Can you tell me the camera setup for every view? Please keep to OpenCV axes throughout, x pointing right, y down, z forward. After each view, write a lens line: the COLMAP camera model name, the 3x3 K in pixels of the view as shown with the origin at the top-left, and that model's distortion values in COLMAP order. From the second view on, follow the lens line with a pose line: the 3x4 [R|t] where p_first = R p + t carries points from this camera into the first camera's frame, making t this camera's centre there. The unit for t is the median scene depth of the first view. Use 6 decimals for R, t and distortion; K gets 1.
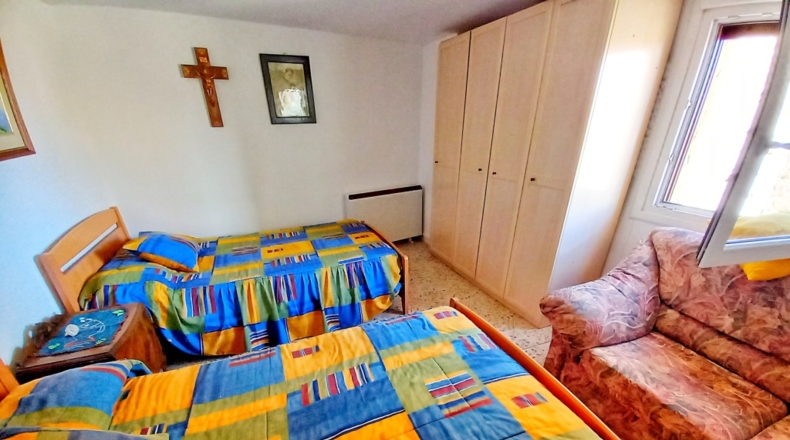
lens RADIAL K [[316.3, 0, 394.3], [0, 316.3, 282.5], [0, 0, 1]] dist [0.019206, -0.015923]
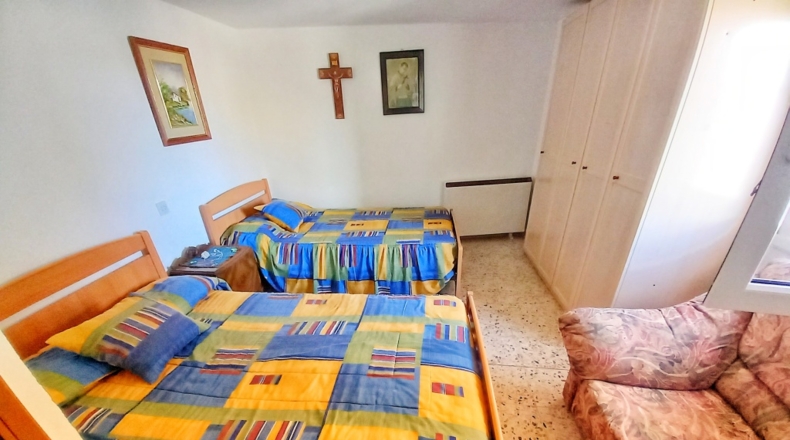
lens RADIAL K [[317.4, 0, 394.5], [0, 317.4, 285.9], [0, 0, 1]] dist [0.016395, -0.016088]
pose [[0.878351, 0.209047, -0.429883, 0.372672], [-0.188674, 0.977904, 0.090039, -0.013520], [0.439207, 0.002022, 0.898384, -0.007460]]
